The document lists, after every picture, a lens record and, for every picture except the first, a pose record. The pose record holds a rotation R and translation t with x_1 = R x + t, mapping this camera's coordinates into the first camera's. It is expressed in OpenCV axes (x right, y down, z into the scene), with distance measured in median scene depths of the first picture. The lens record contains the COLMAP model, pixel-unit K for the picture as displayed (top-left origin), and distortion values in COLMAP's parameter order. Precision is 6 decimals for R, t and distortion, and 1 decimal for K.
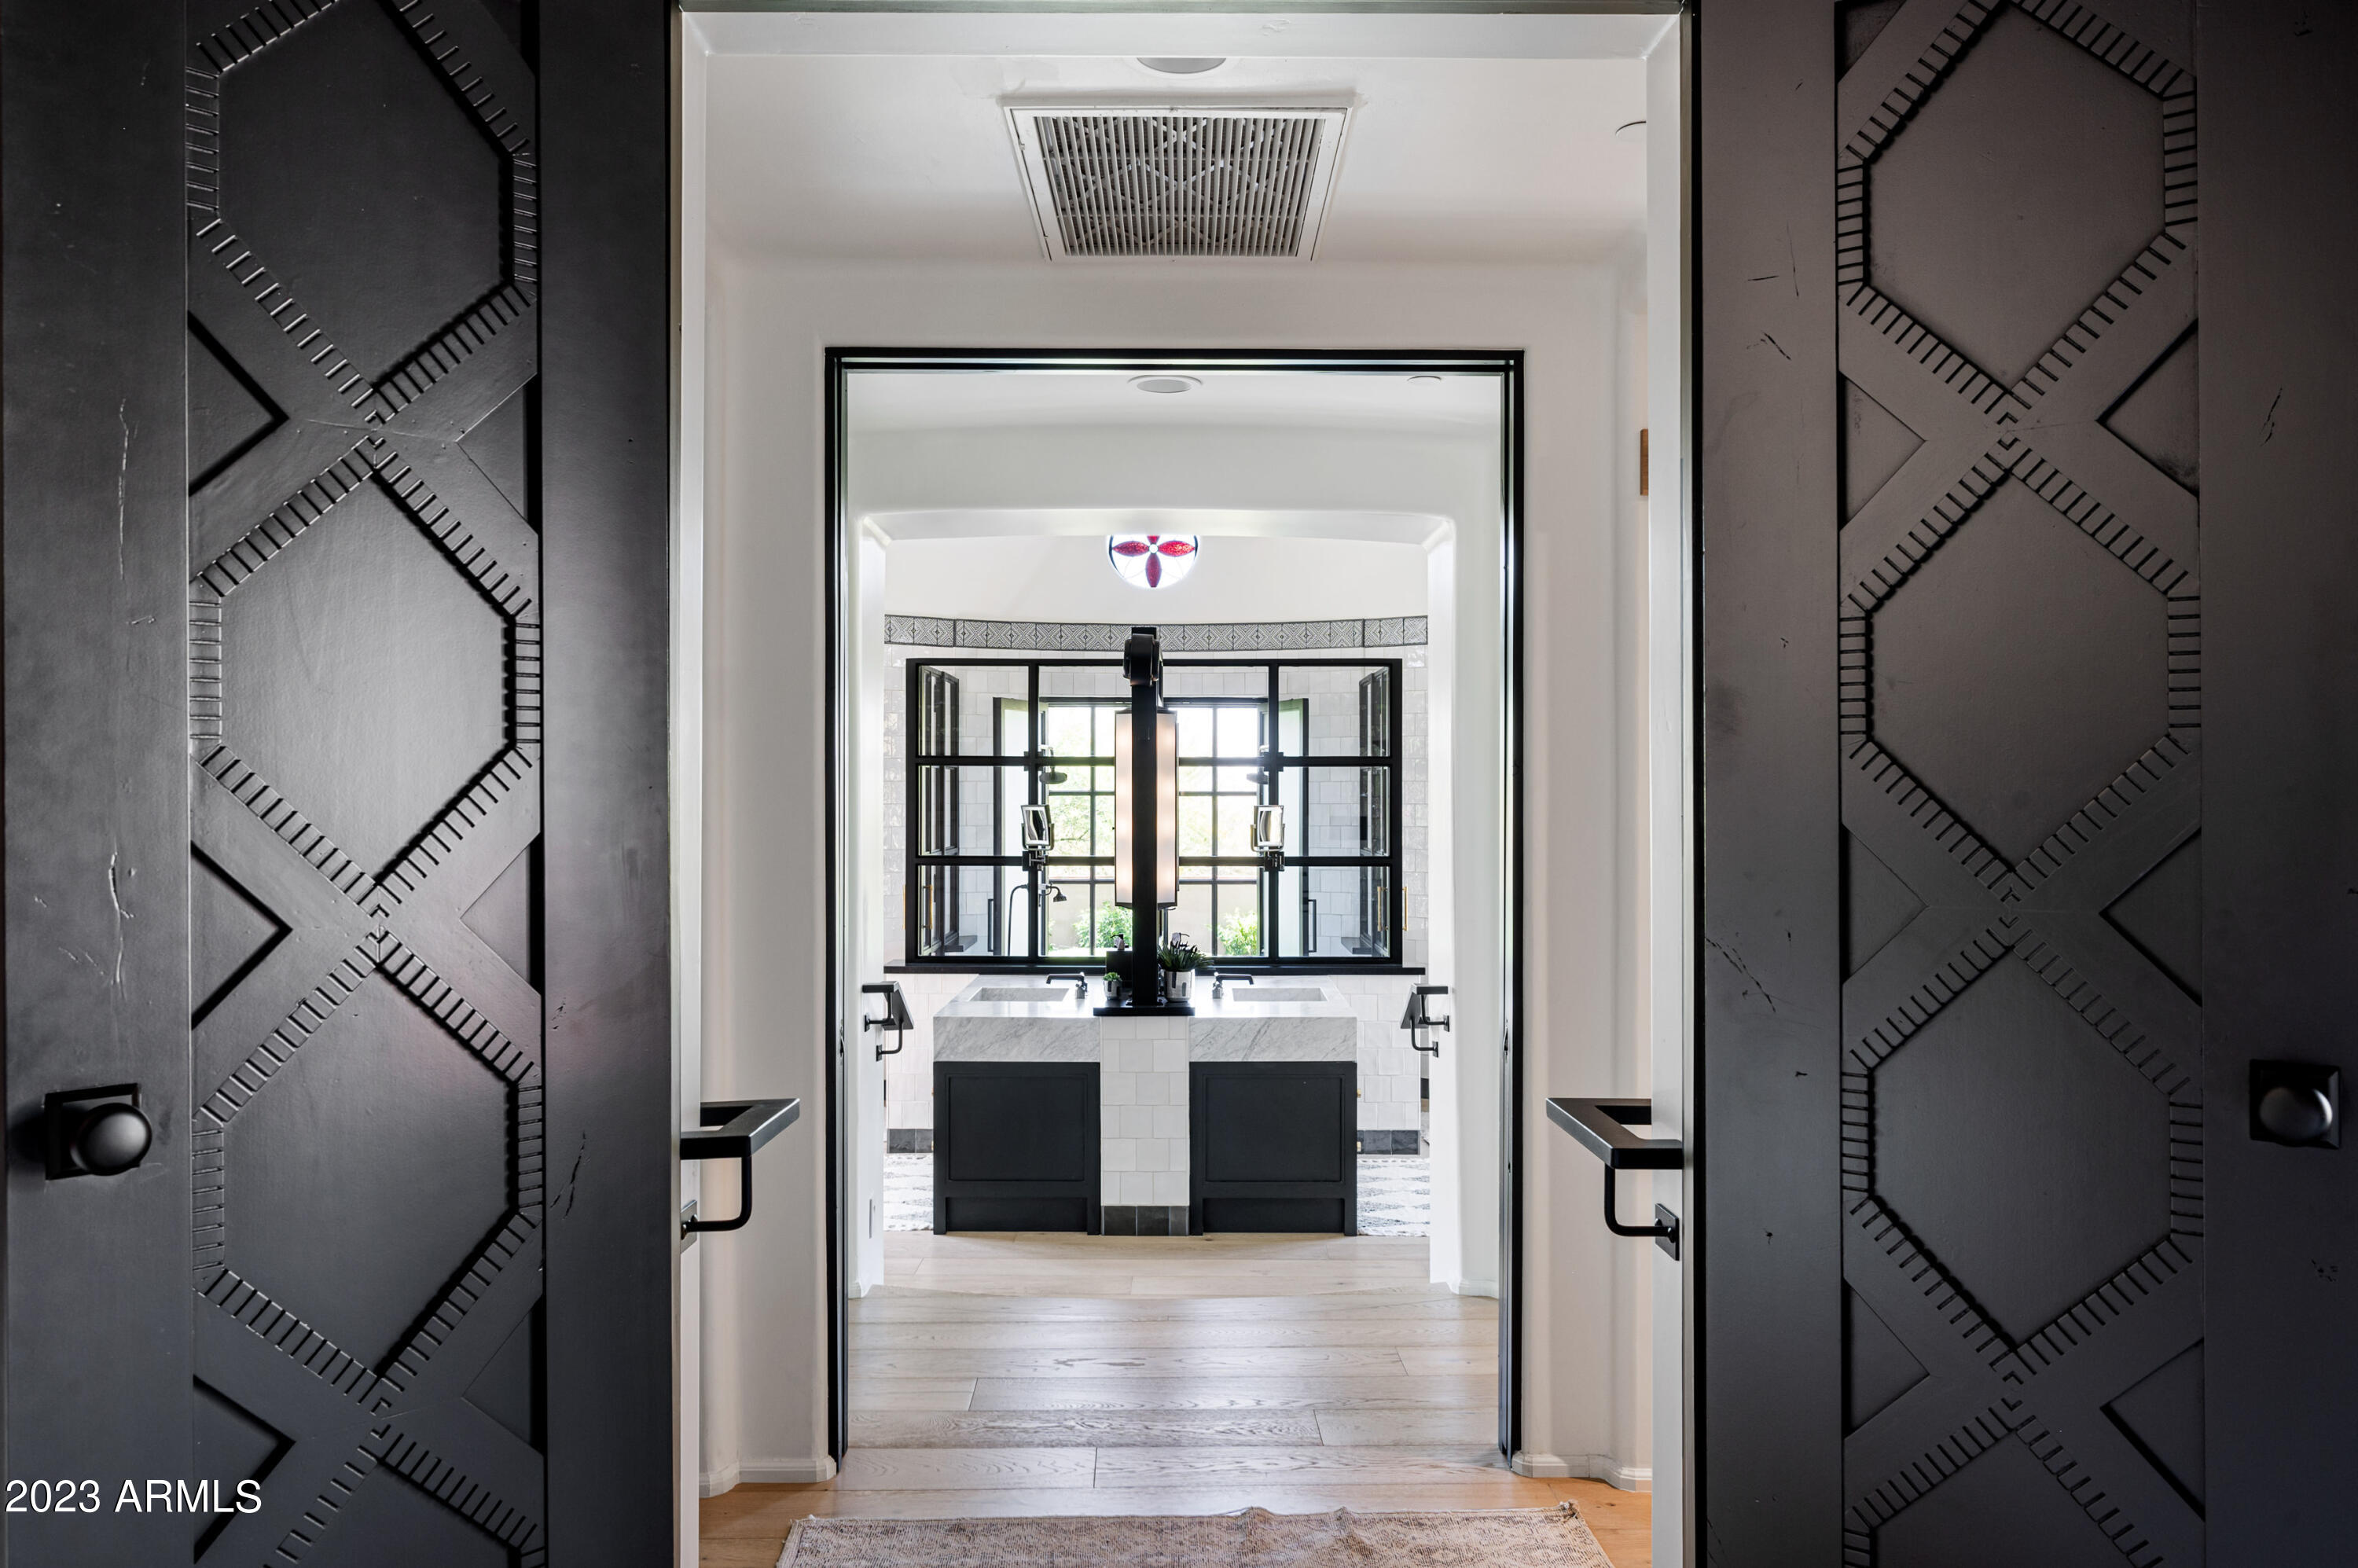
lens RADIAL K [[1588.8, 0, 1188.1], [0, 1588.8, 794.4], [0, 0, 1]] dist [0.002635, -0.005843]
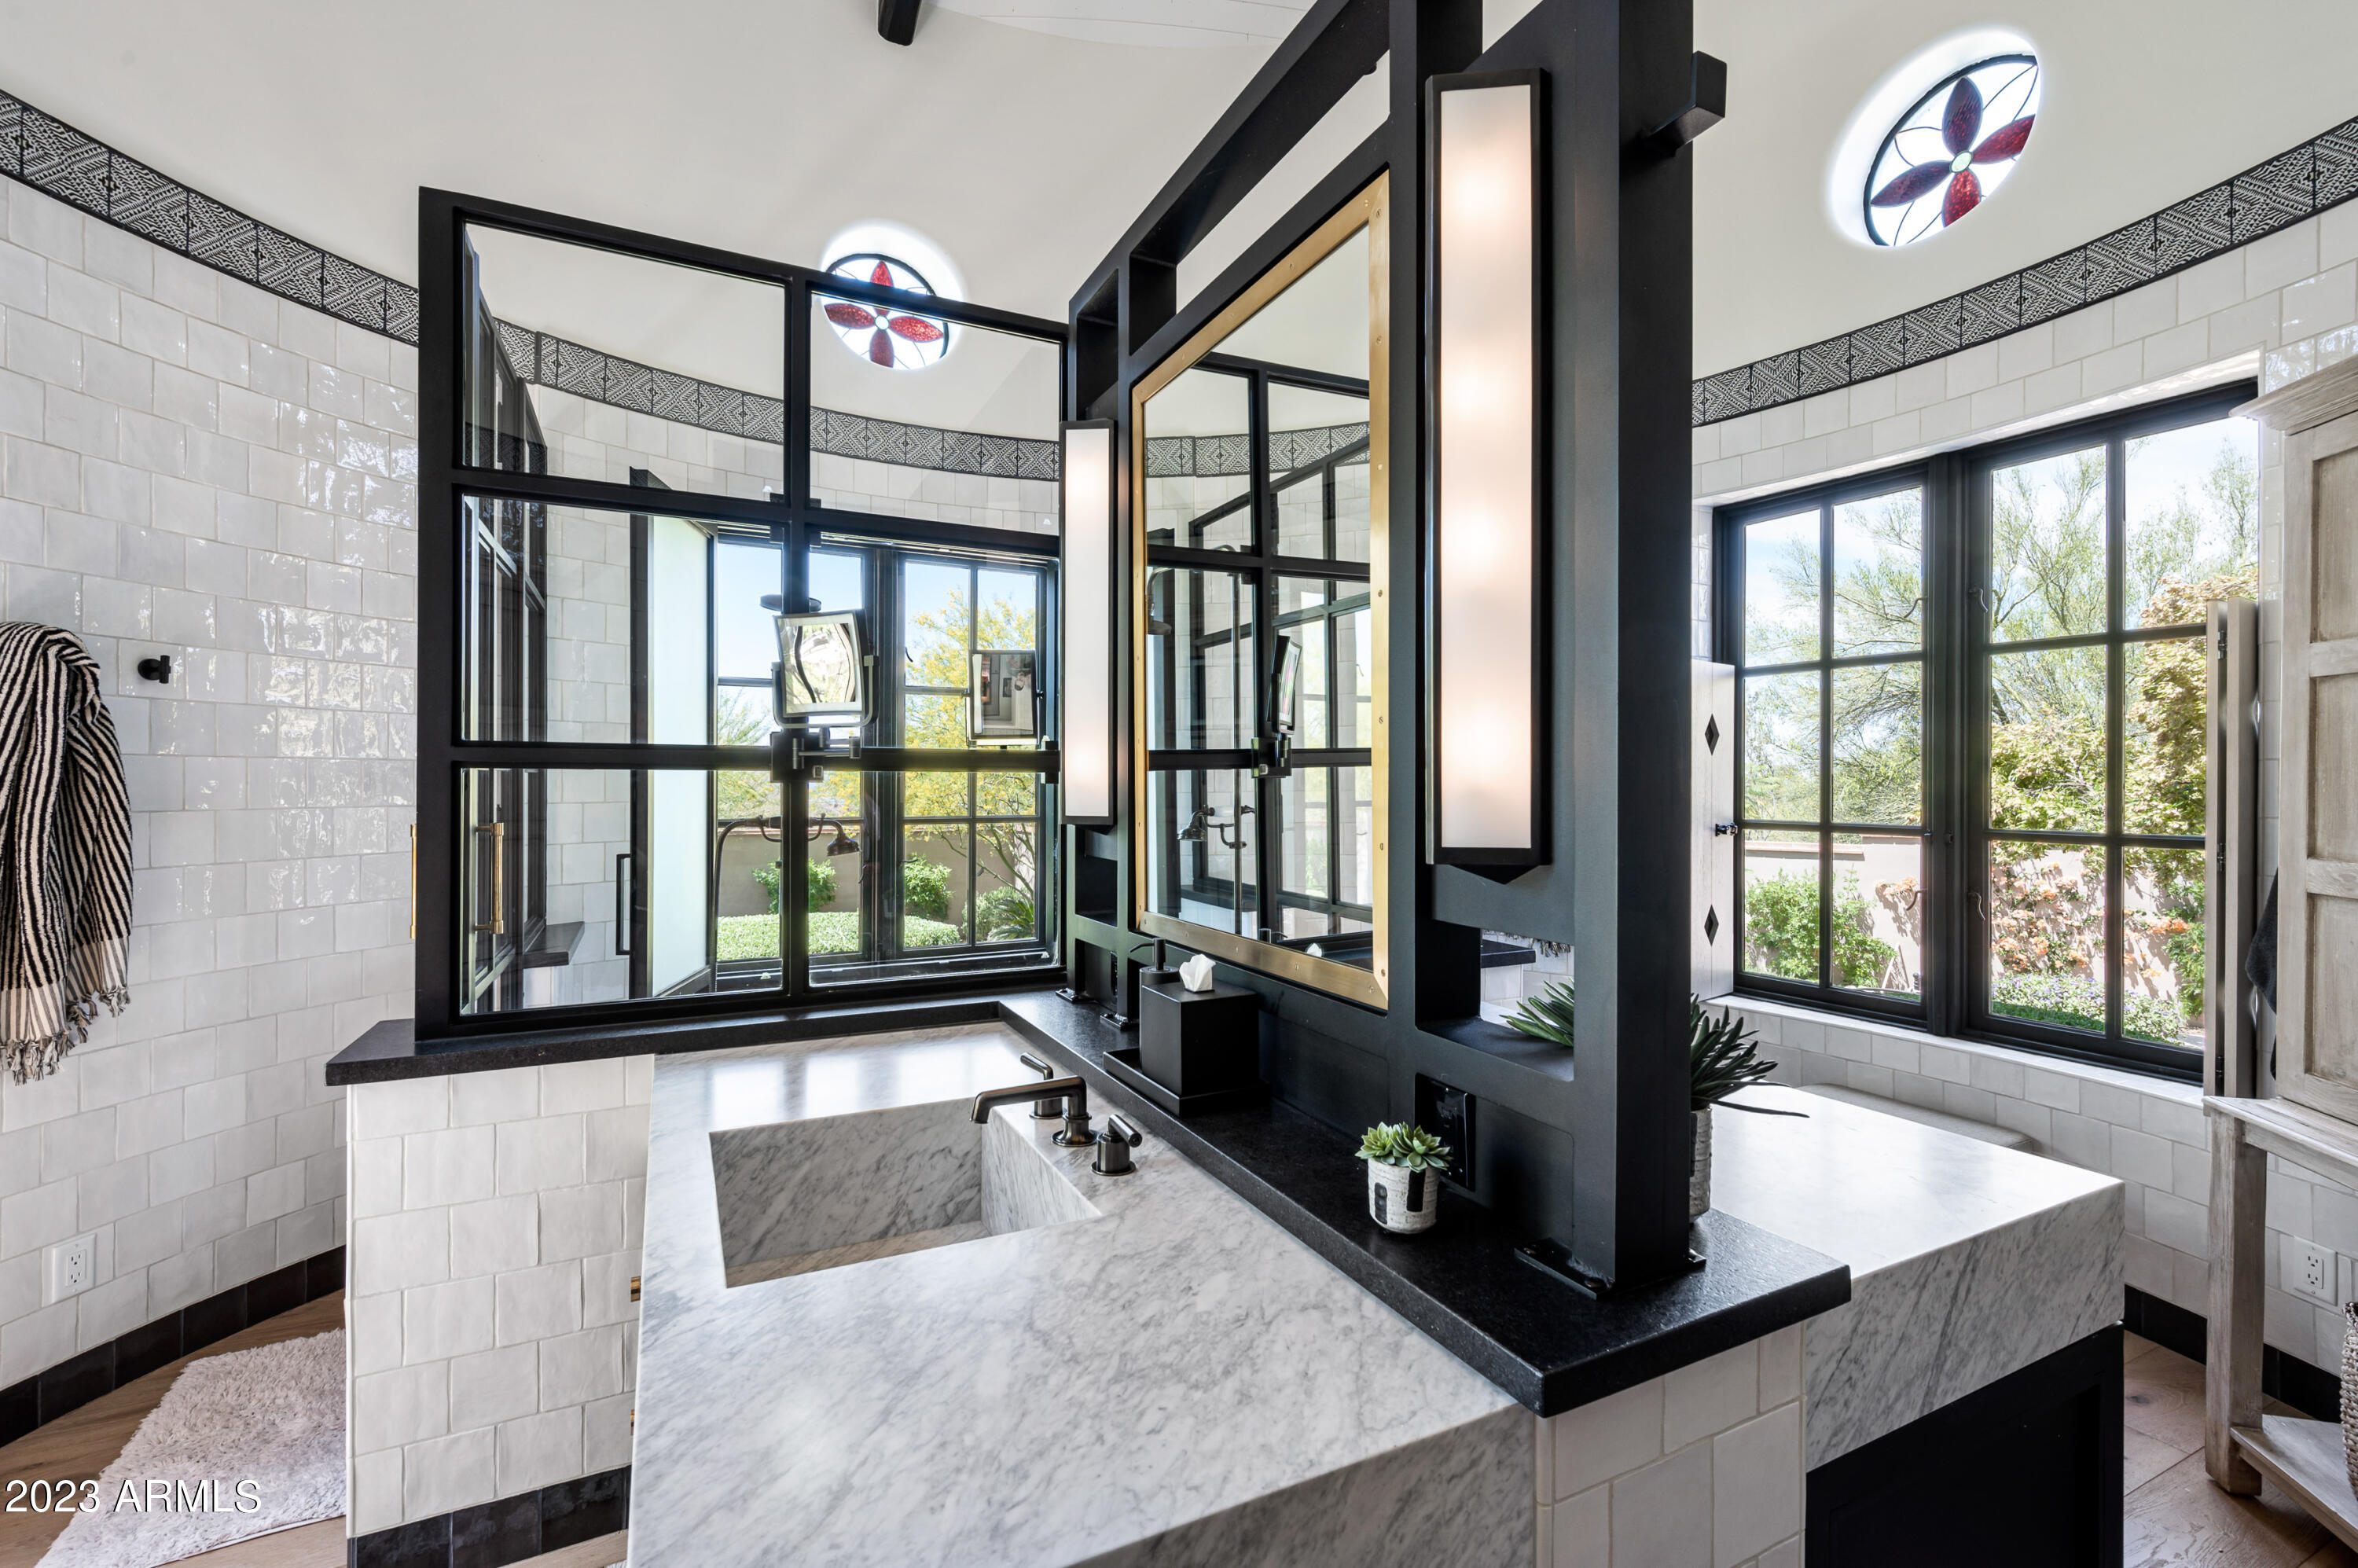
lens RADIAL K [[1008.8, 0, 1175.3], [0, 1008.8, 776.2], [0, 0, 1]] dist [-0.000509, -0.000102]
pose [[0.897421, 0.003030, 0.441164, -0.153800], [-0.002315, 0.999995, -0.002158, 0.057671], [-0.441168, 0.000915, 0.897424, 0.890821]]
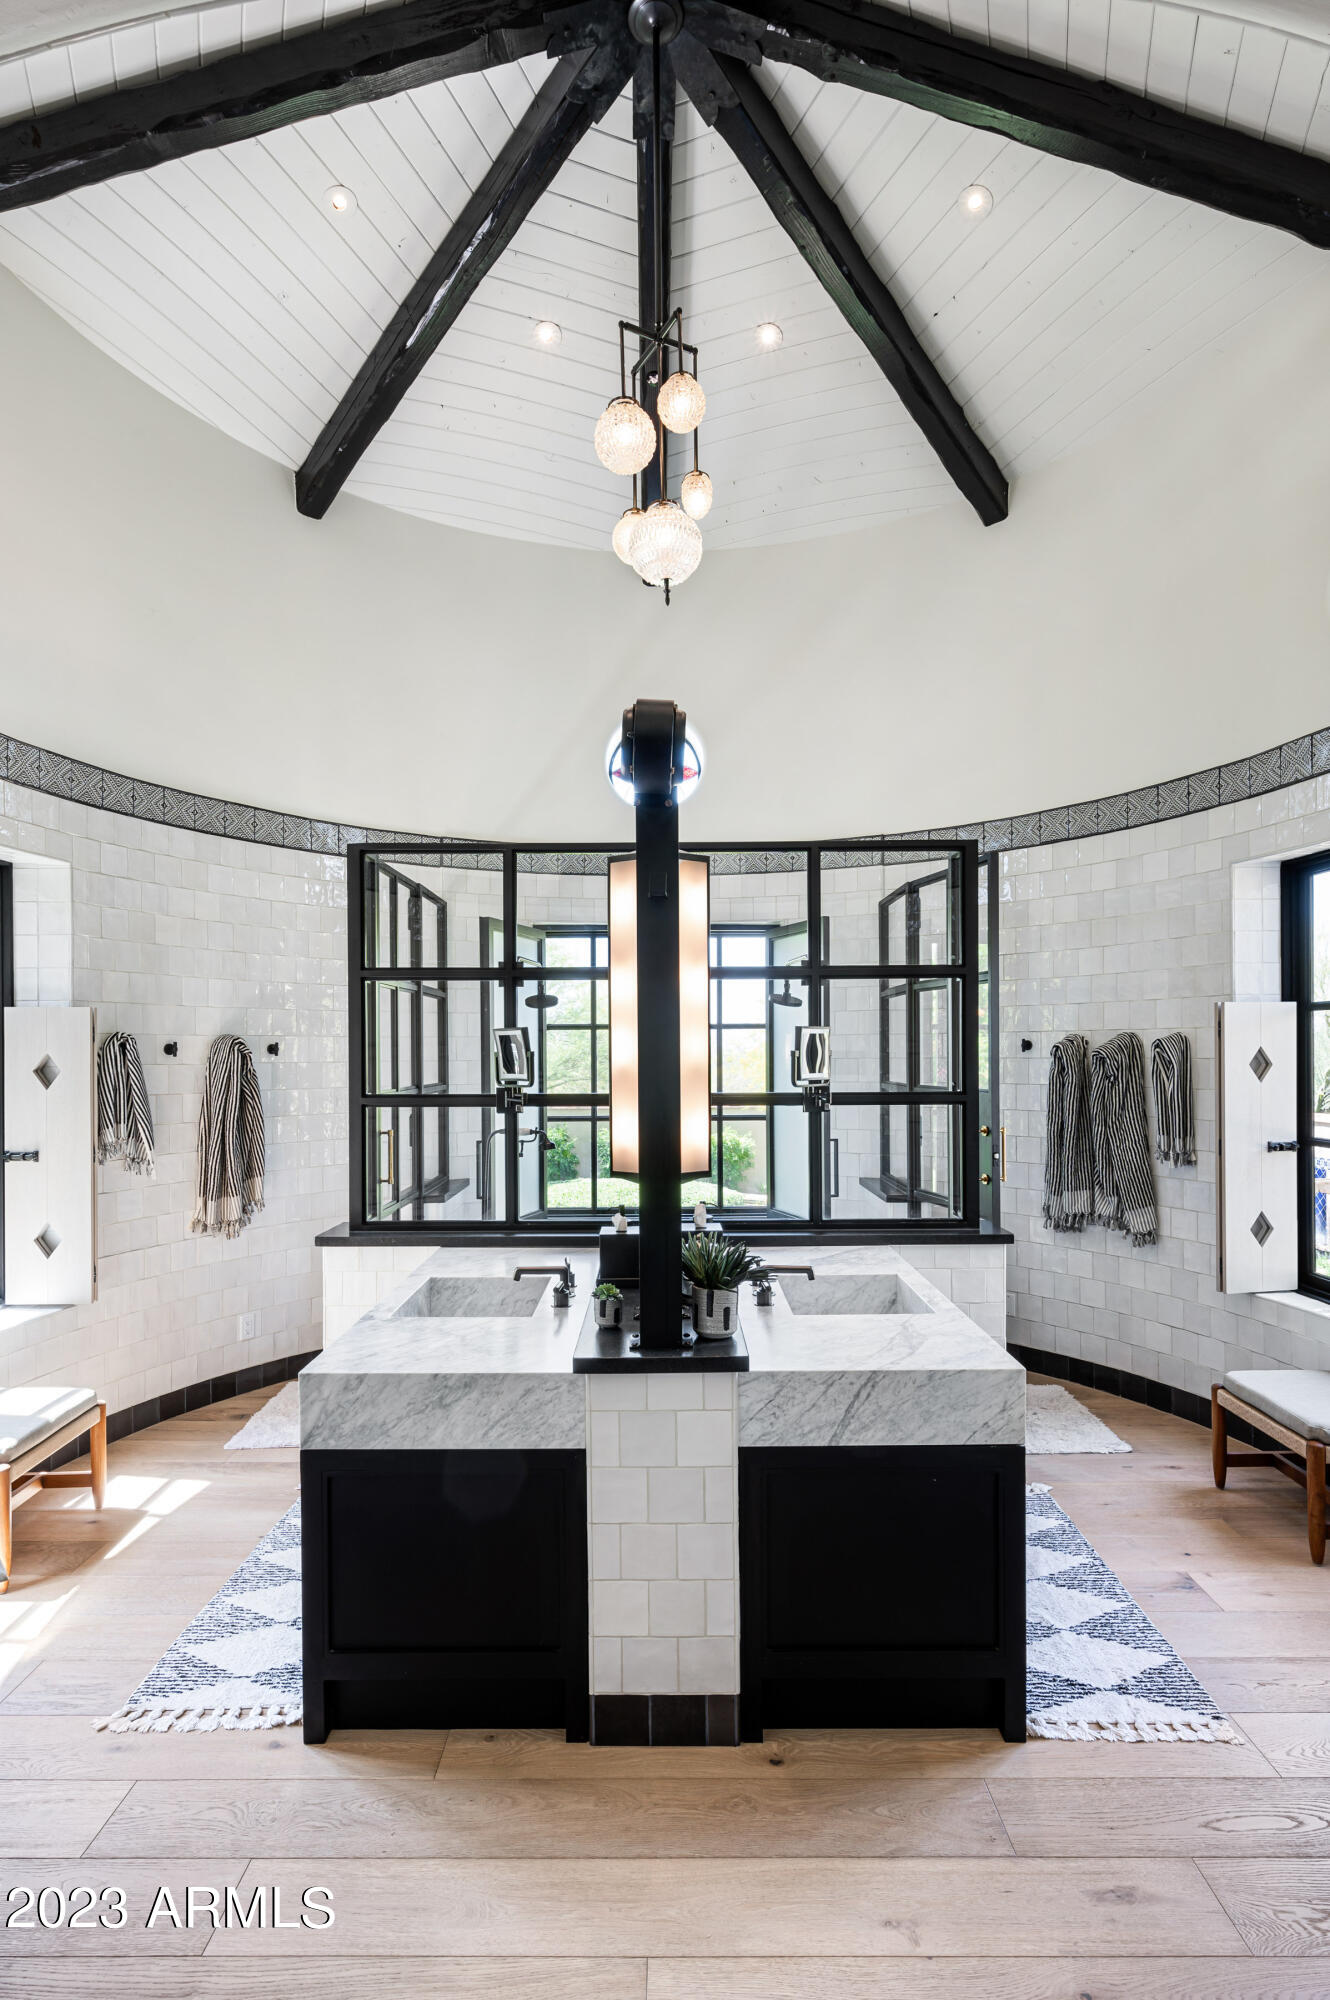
lens RADIAL K [[988.4, 0, 658.6], [0, 988.4, 1051.0], [0, 0, 1]] dist [-0.002373, -0.000650]
pose [[0.999922, -0.007118, -0.010268, -0.023715], [0.007113, 0.999975, -0.000536, 0.022674], [0.010271, 0.000463, 0.999947, 0.633032]]
